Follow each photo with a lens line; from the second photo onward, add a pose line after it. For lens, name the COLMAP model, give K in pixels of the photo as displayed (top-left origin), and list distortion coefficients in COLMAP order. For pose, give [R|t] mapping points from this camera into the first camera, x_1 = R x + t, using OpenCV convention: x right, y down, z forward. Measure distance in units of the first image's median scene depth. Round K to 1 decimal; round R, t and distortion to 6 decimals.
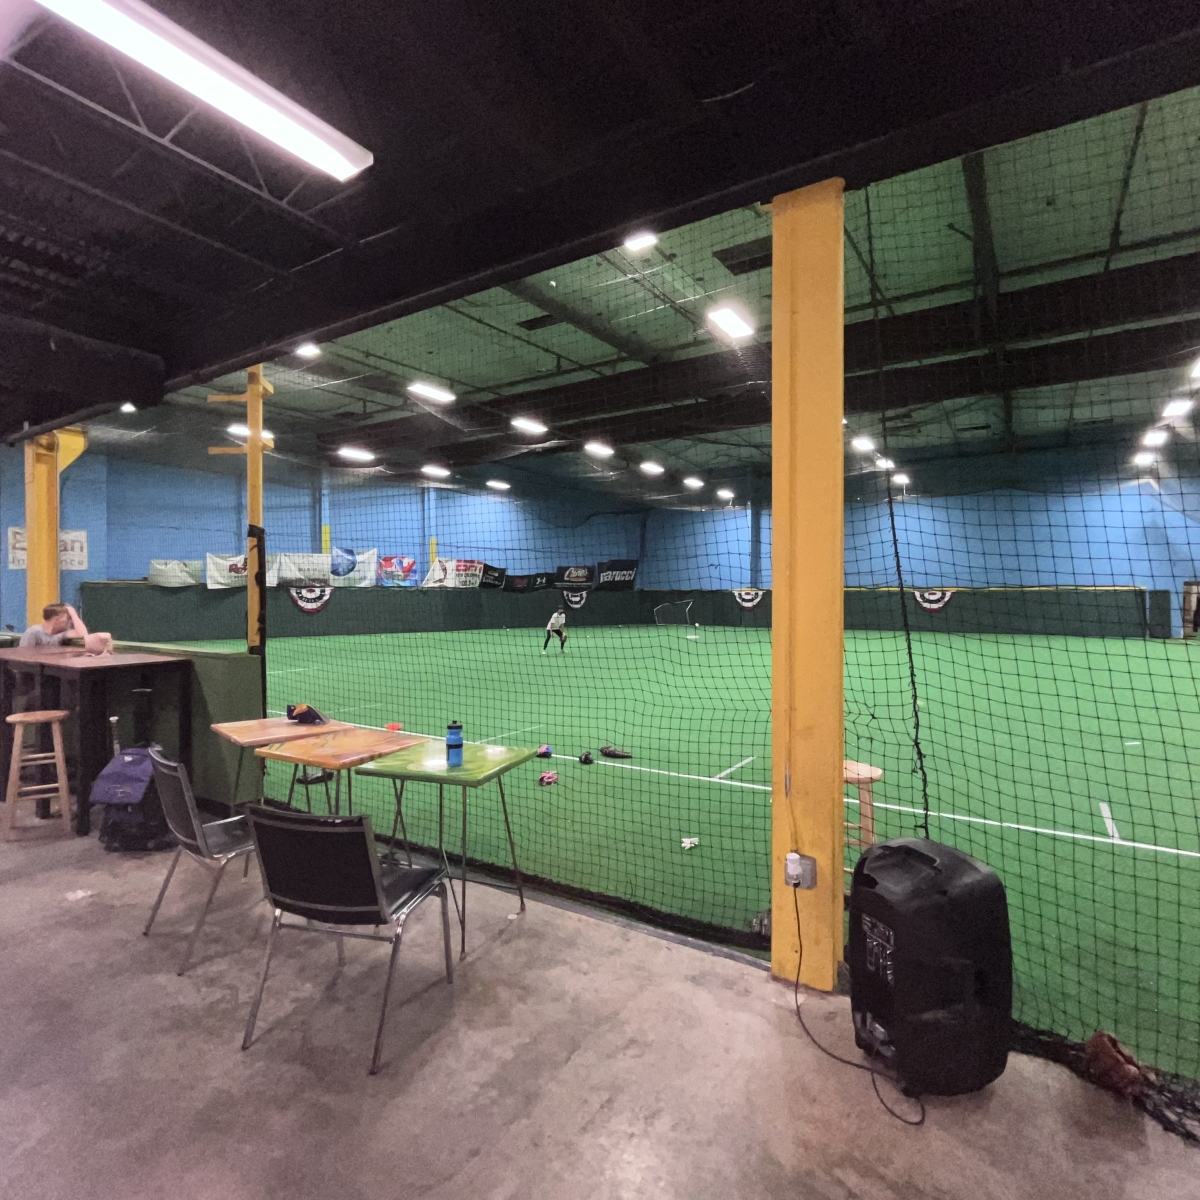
lens RADIAL K [[689.4, 0, 600.3], [0, 689.4, 607.3], [0, 0, 1]] dist [-0.003256, 0.000435]
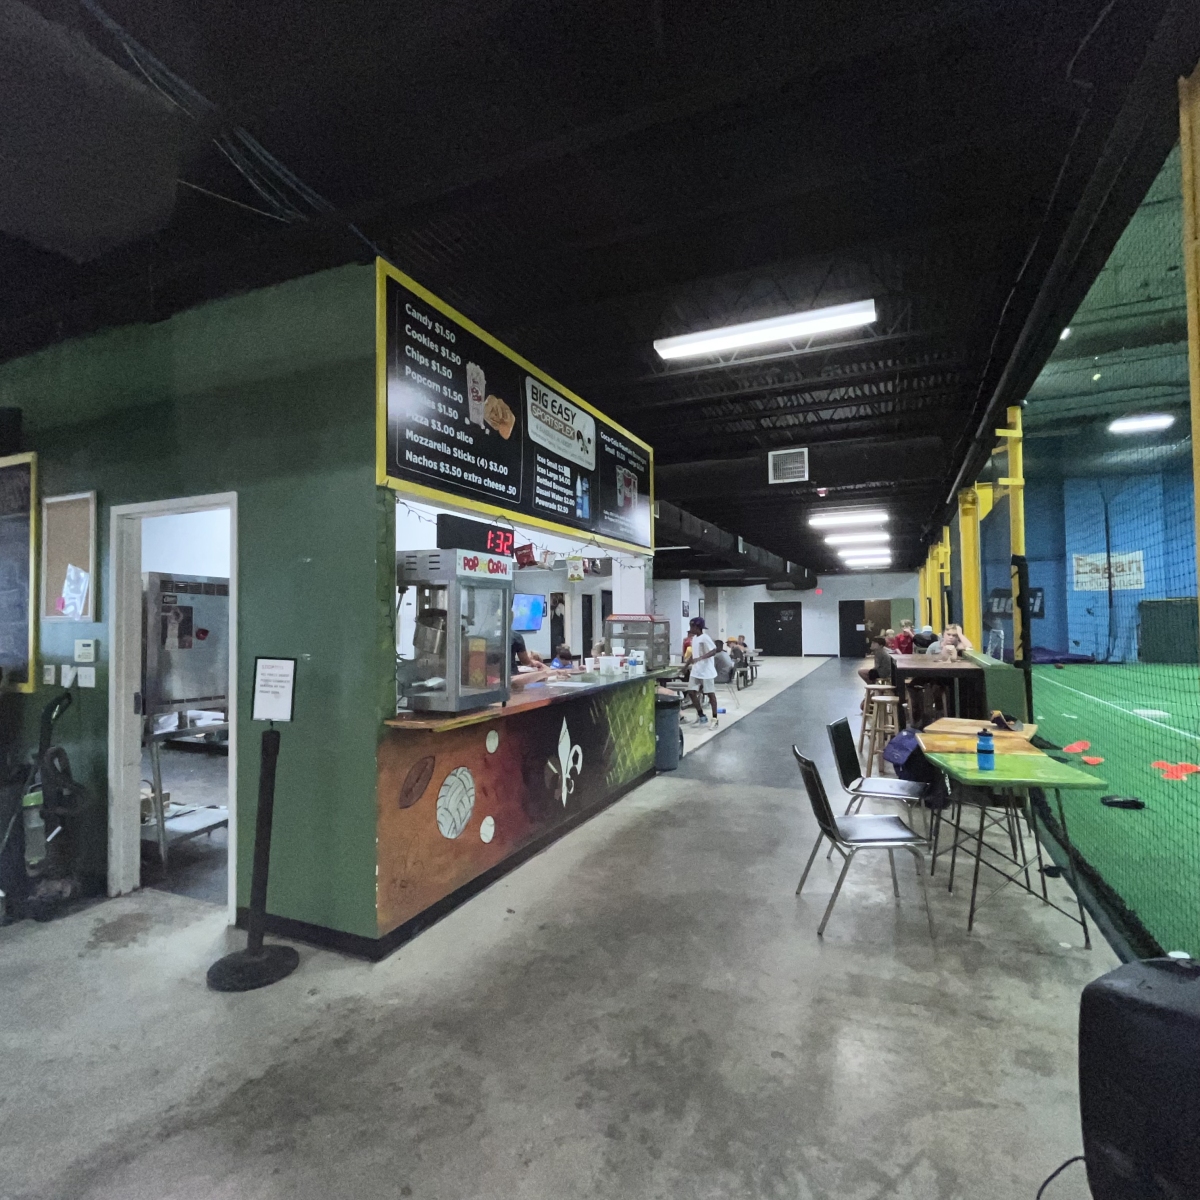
lens RADIAL K [[689.4, 0, 598.2], [0, 689.4, 601.1], [0, 0, 1]] dist [-0.003256, 0.000435]
pose [[0.172288, -0.030128, -0.984586, 0.730028], [-0.004448, 0.999498, -0.031363, -0.004128], [0.985037, 0.009783, 0.172067, 0.174314]]
